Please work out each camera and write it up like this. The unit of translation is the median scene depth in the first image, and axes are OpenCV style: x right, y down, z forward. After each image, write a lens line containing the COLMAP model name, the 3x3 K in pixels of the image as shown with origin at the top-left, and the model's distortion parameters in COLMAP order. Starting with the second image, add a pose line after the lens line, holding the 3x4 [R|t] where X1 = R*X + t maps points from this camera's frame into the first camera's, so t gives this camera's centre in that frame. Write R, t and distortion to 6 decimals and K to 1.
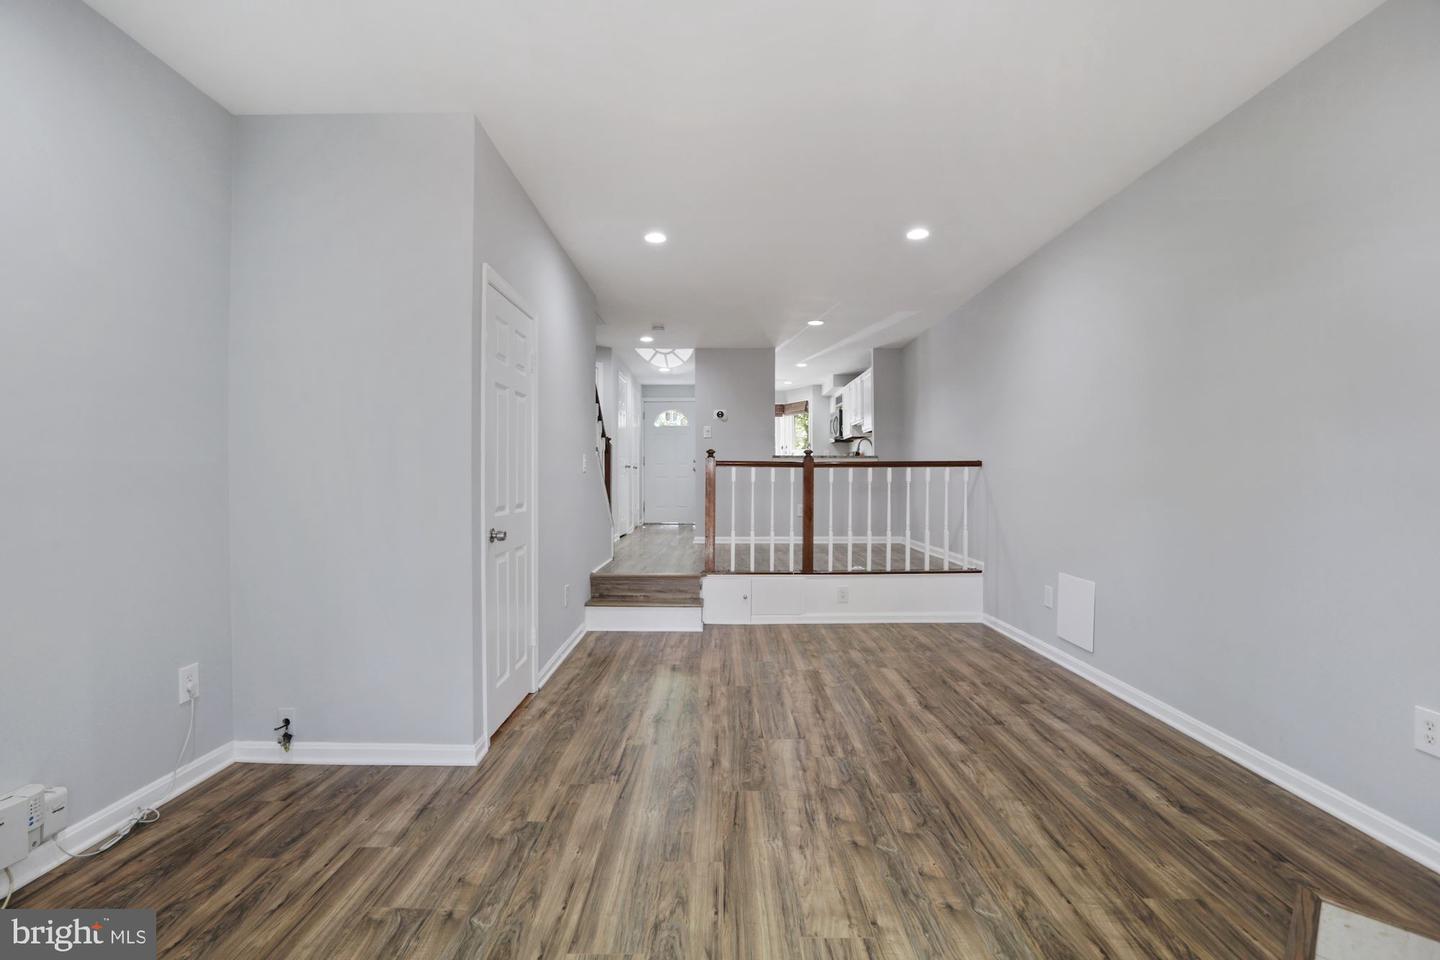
lens RADIAL K [[656.5, 0, 713.1], [0, 656.5, 476.0], [0, 0, 1]] dist [-0.051755, 0.019393]
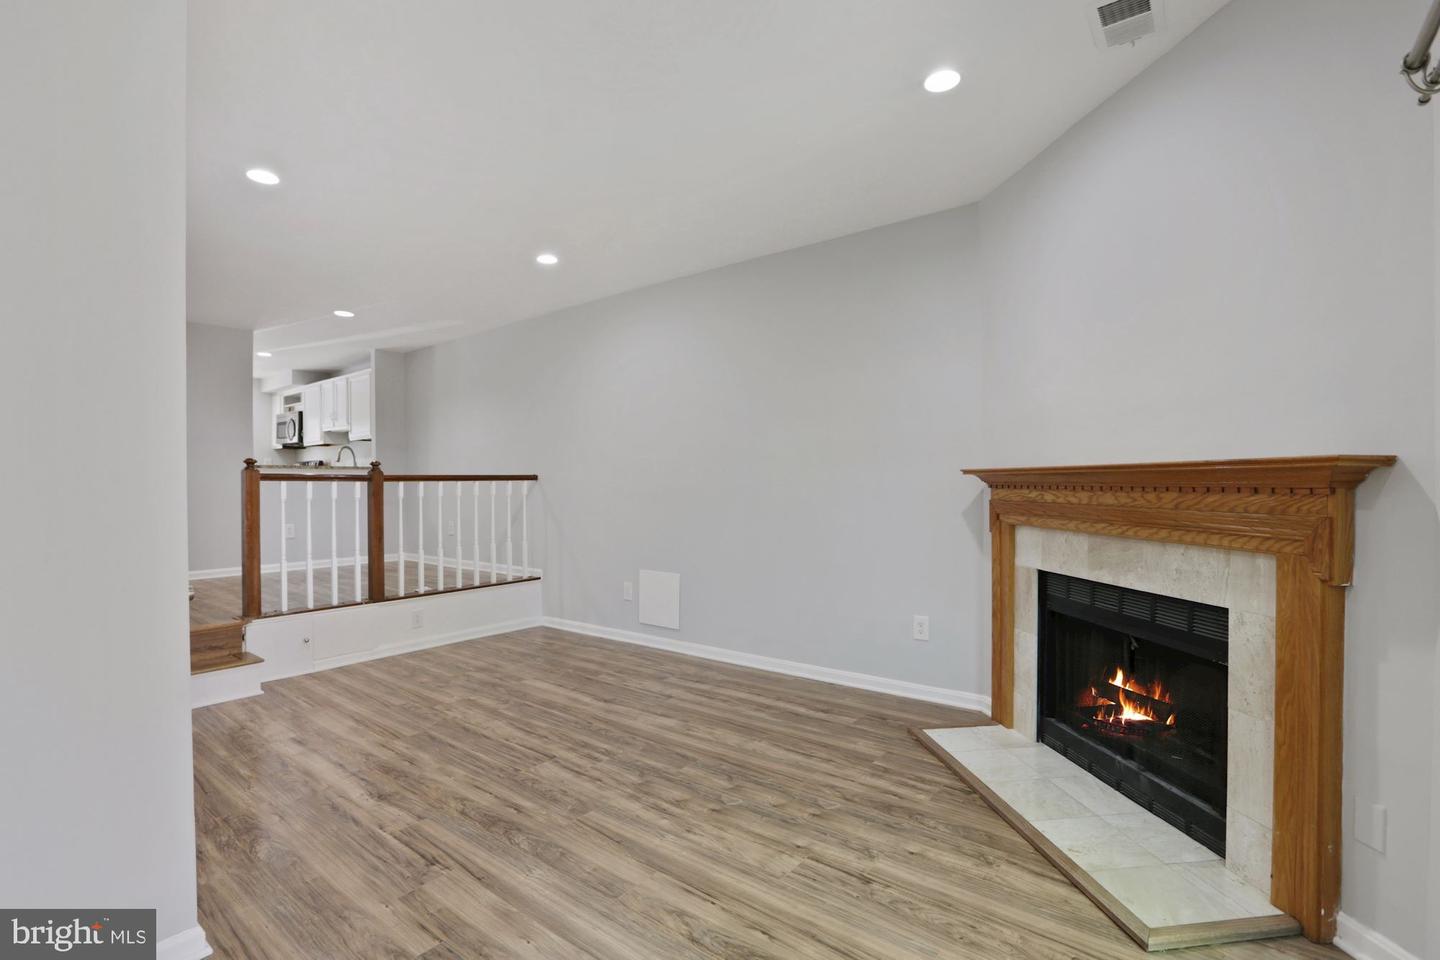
lens RADIAL K [[663.9, 0, 708.8], [0, 663.9, 485.7], [0, 0, 1]] dist [-0.066708, 0.038096]
pose [[0.613054, -0.004467, 0.790029, -0.447643], [0.003809, 0.999989, 0.002698, -0.012867], [-0.790032, 0.001355, 0.613064, 0.175034]]
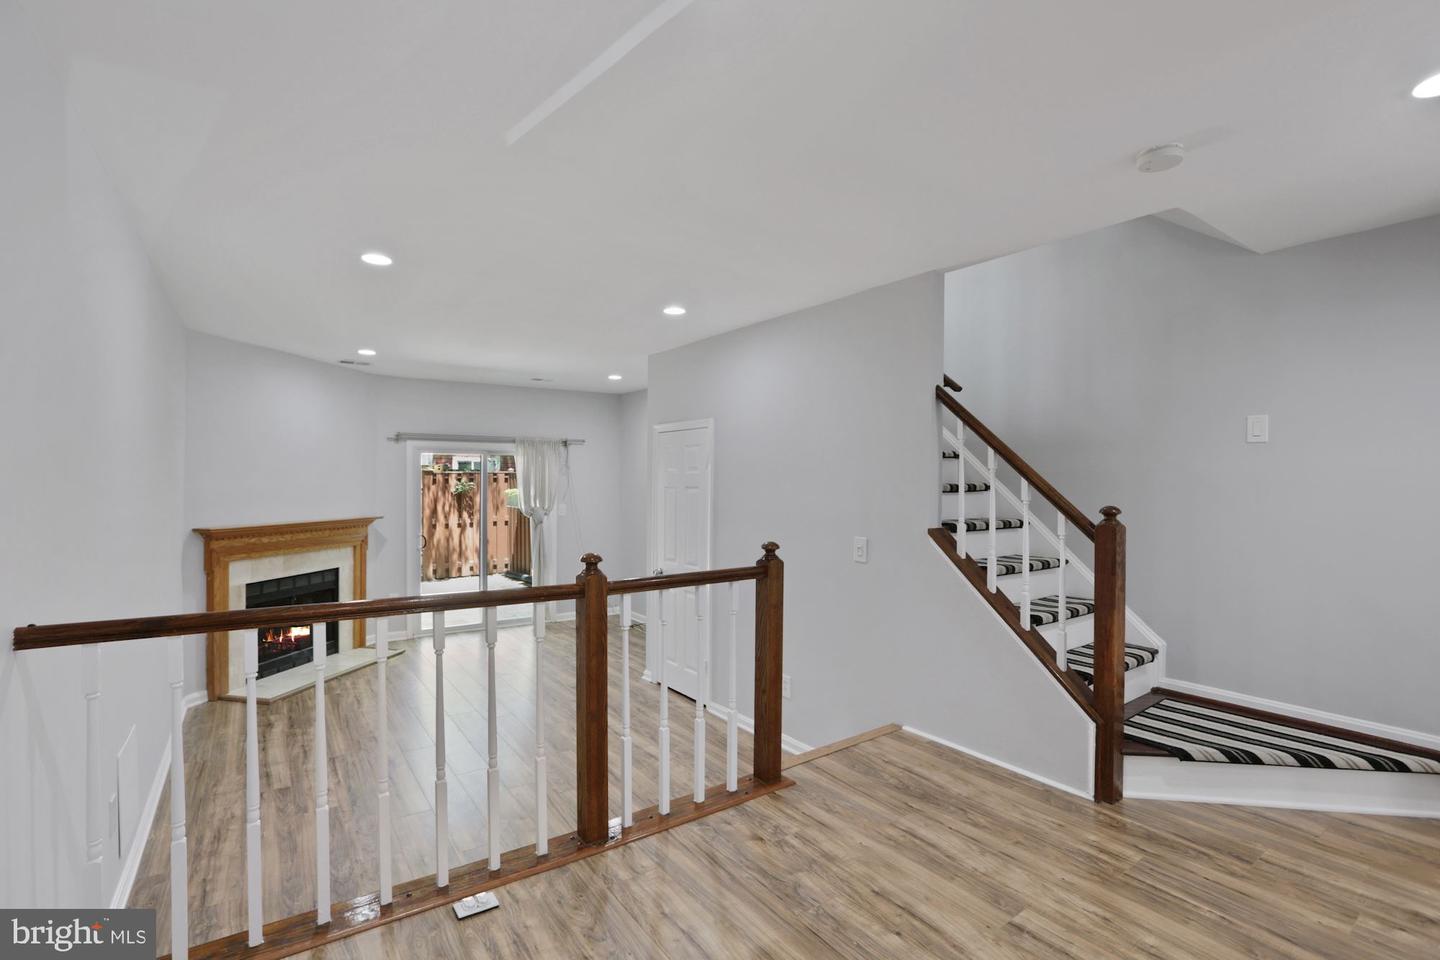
lens RADIAL K [[655.2, 0, 712.0], [0, 655.2, 482.0], [0, 0, 1]] dist [-0.028222, 0.007832]
pose [[-0.815389, -0.002804, -0.578907, 0.527934], [-0.004255, 0.999990, 0.001149, -0.141338], [0.578898, 0.003400, -0.815393, 2.255415]]
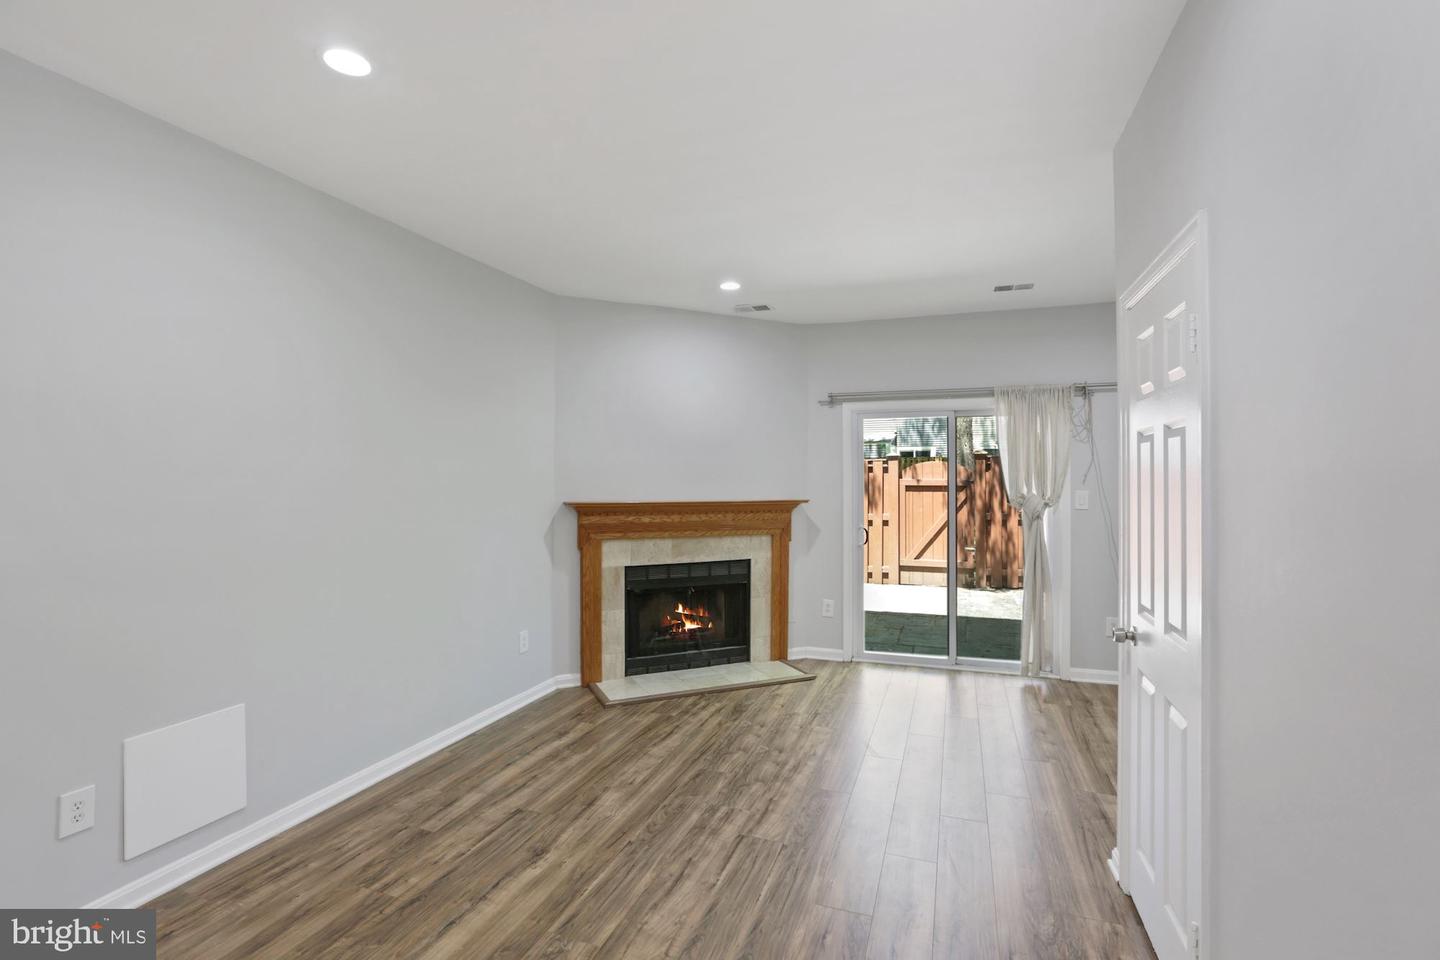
lens RADIAL K [[663.9, 0, 708.8], [0, 663.9, 485.7], [0, 0, 1]] dist [-0.066708, 0.038096]
pose [[-0.939017, -0.001921, 0.343864, -0.114404], [0.000703, 0.999972, 0.007505, -0.076685], [-0.343869, 0.007289, -0.938989, 1.638891]]
